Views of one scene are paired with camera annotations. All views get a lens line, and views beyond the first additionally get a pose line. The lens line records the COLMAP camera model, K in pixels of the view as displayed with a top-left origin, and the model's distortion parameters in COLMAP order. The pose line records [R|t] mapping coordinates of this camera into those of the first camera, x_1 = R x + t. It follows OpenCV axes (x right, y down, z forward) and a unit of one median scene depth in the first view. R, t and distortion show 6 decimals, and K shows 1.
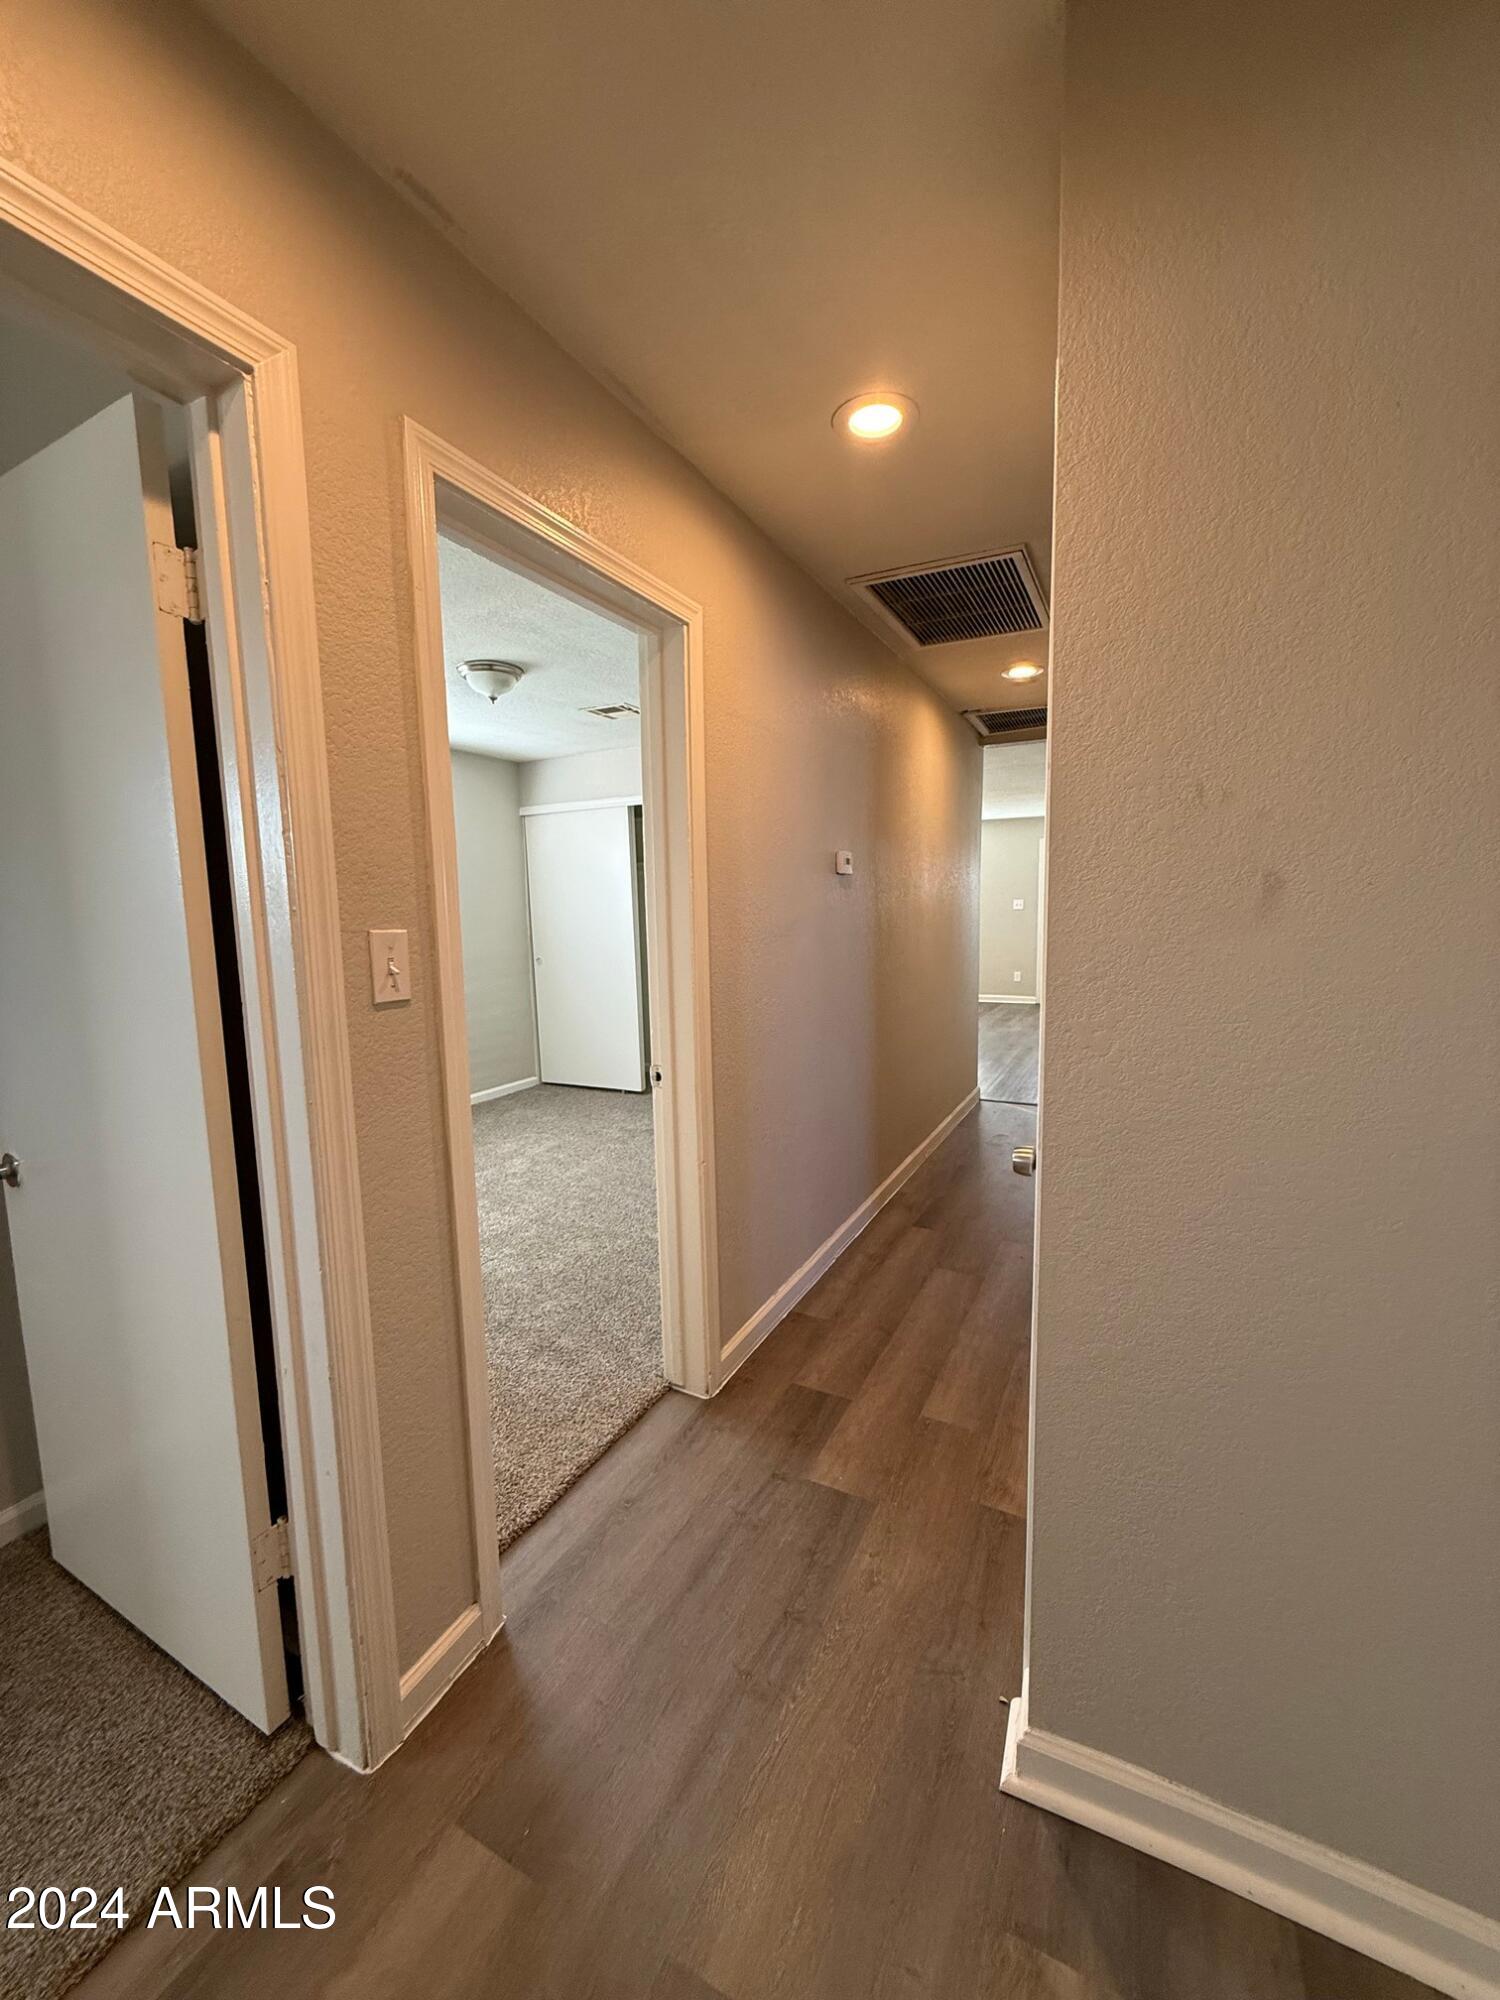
lens RADIAL K [[799.6, 0, 752.3], [0, 799.6, 995.0], [0, 0, 1]] dist [0.002971, -0.000151]
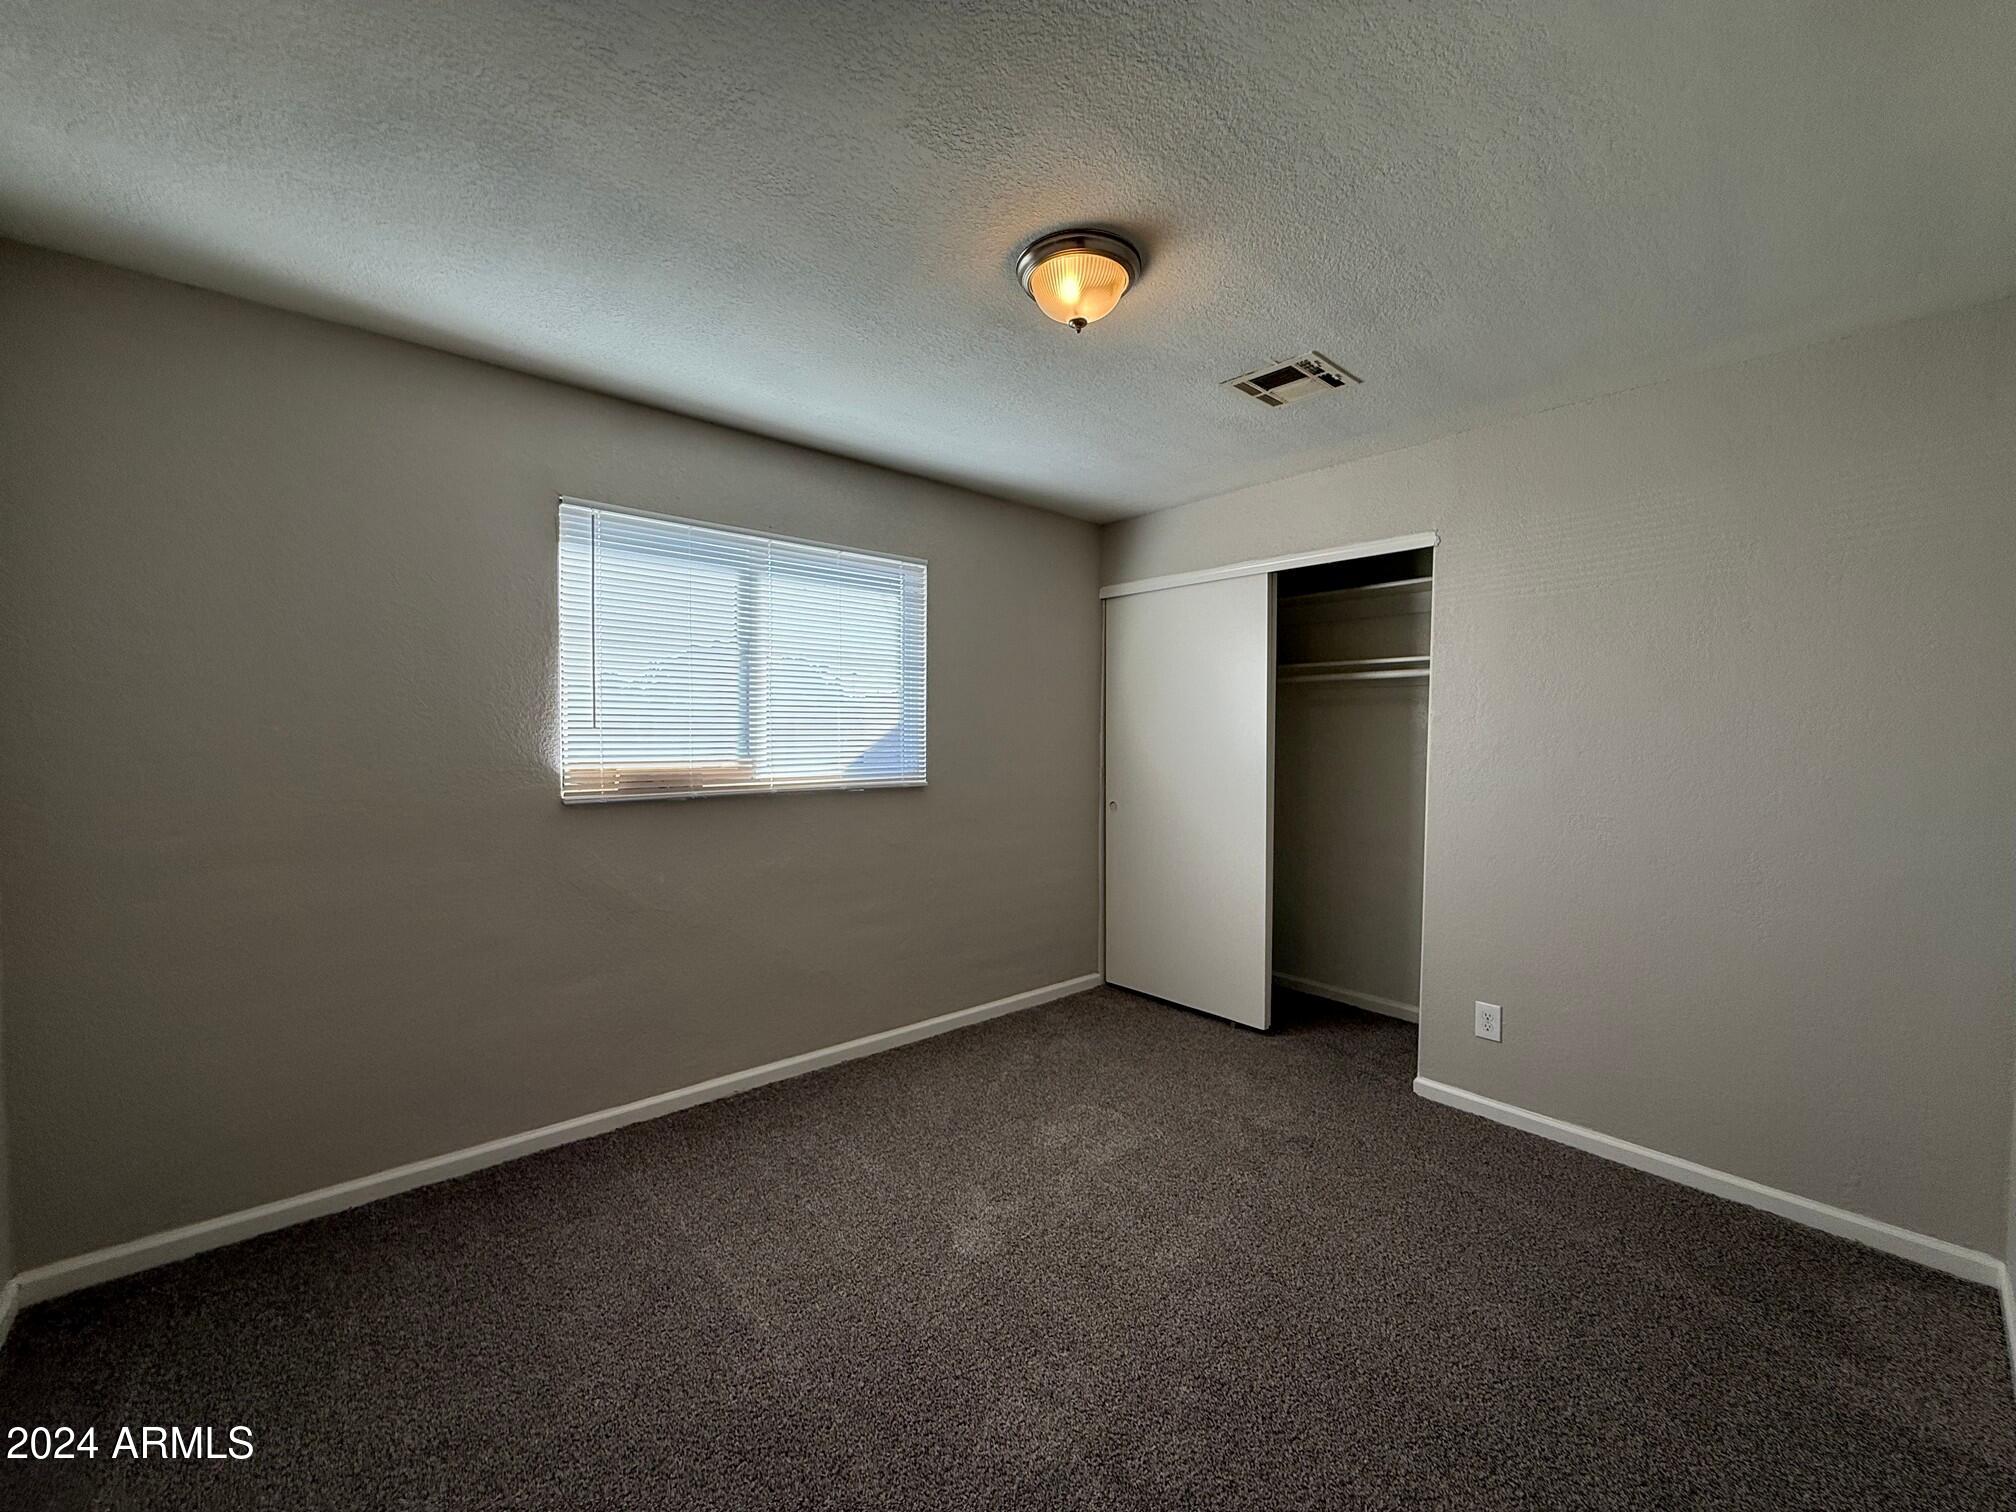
lens RADIAL K [[806.0, 0, 1002.3], [0, 806.0, 759.4], [0, 0, 1]] dist [0.002971, -0.000151]
pose [[0.928557, 0.042664, -0.368731, -0.183633], [-0.073032, 0.994954, -0.068793, -0.050303], [0.363935, 0.090808, 0.926987, 0.574085]]
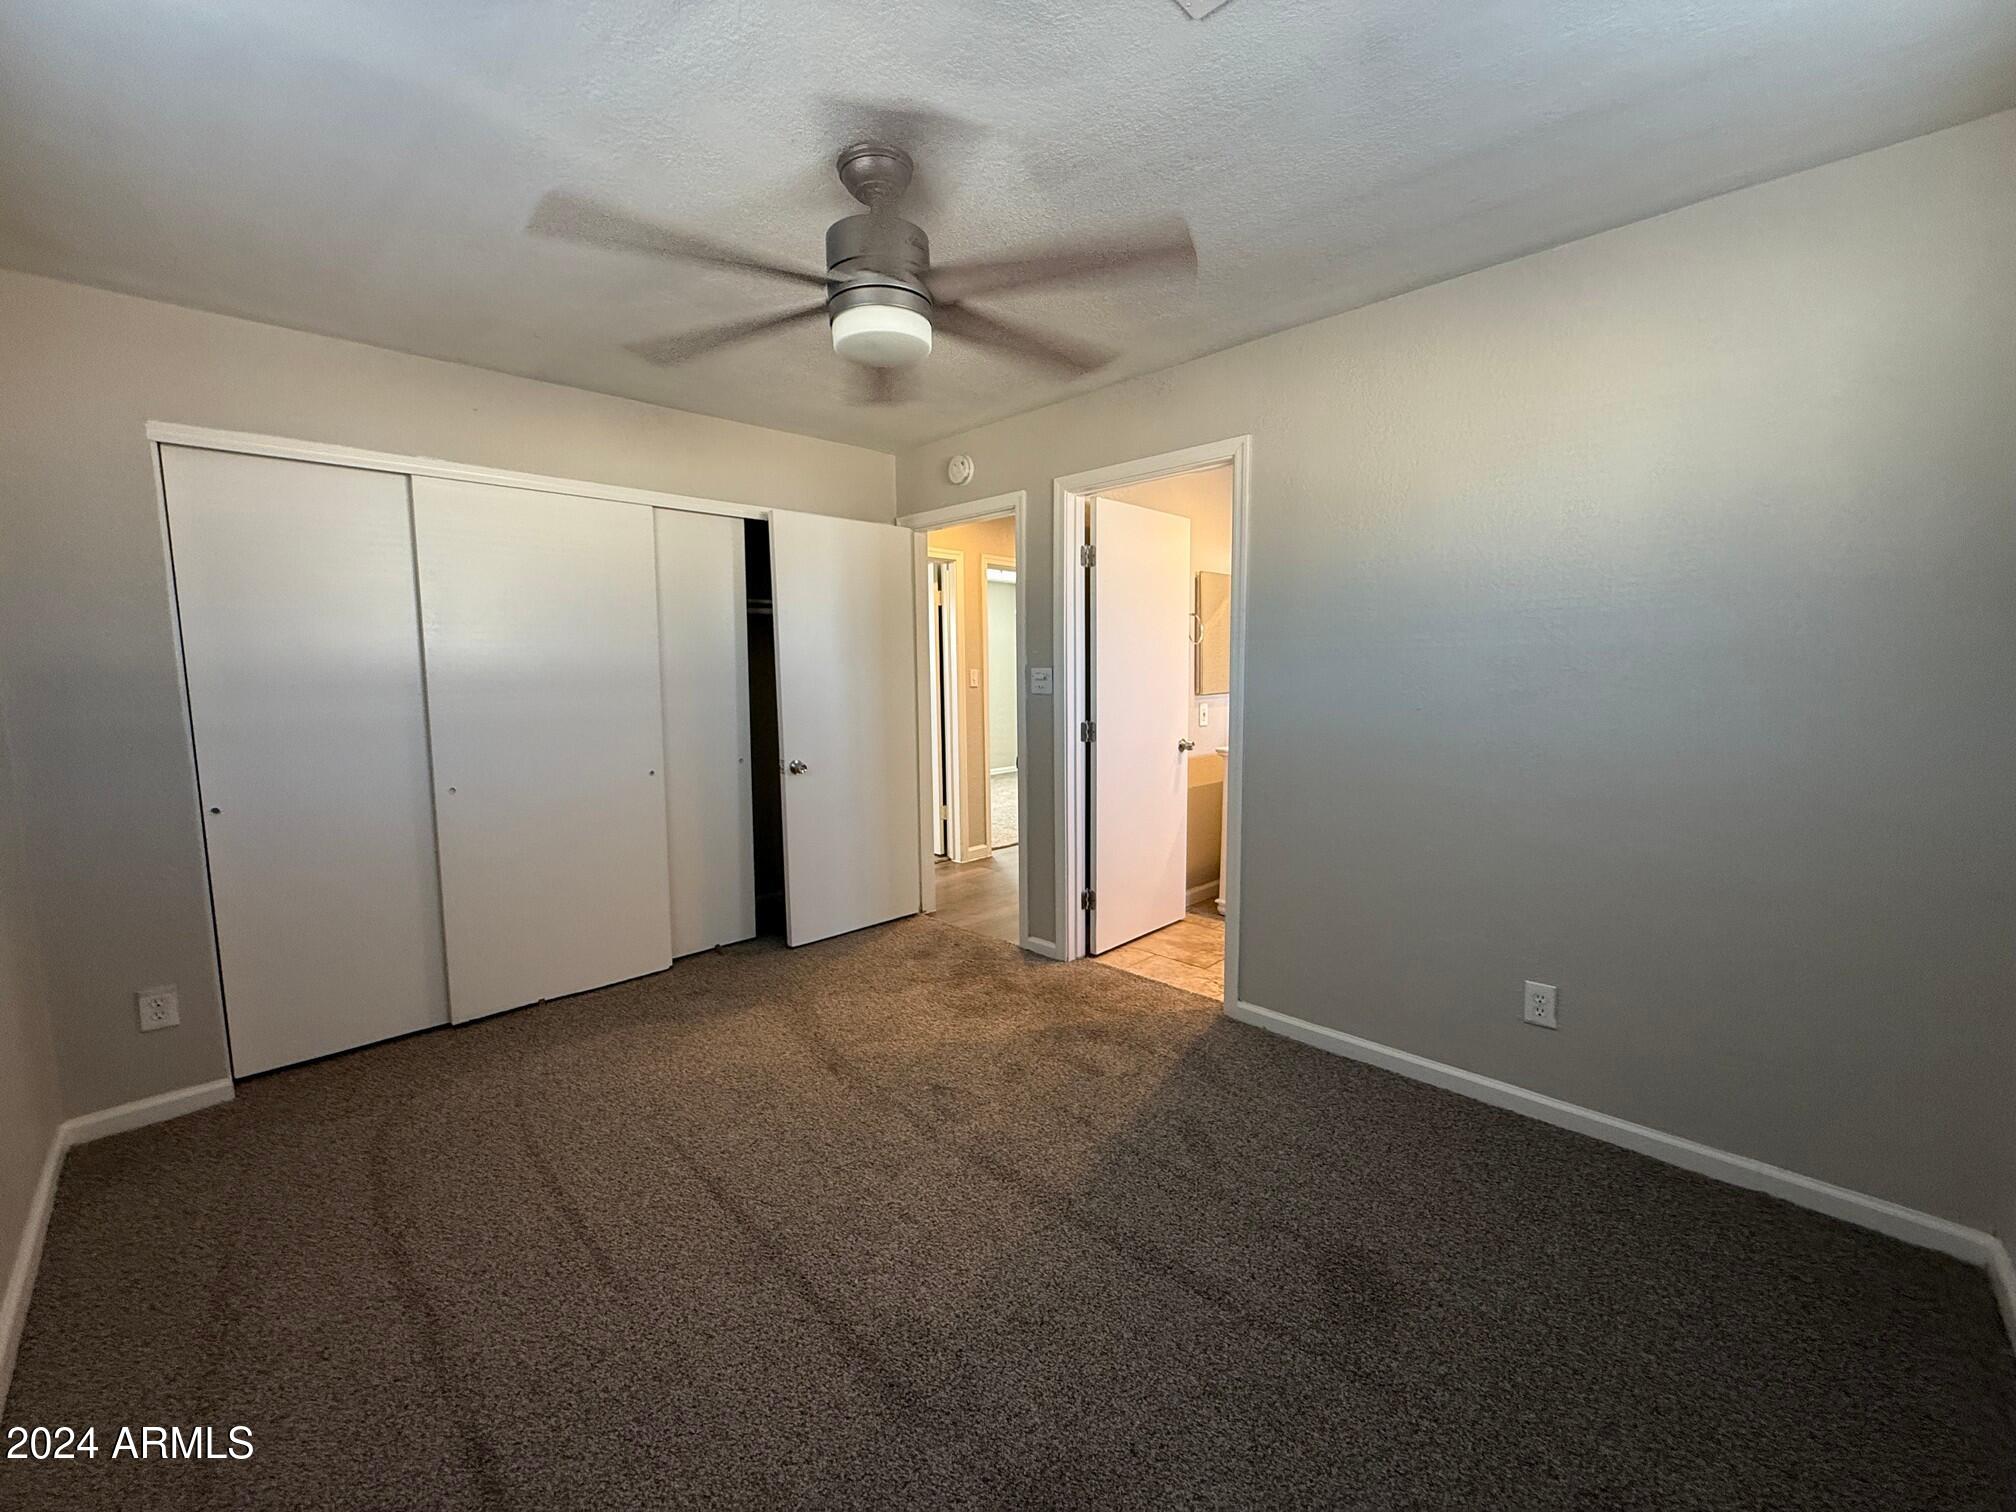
lens RADIAL K [[806.0, 0, 1002.3], [0, 806.0, 759.4], [0, 0, 1]] dist [0.002971, -0.000151]
pose [[0.946057, 0.041345, -0.321352, 0.309755], [-0.042315, 0.999096, 0.003967, 0.105341], [0.321226, 0.009845, 0.946951, -0.858352]]
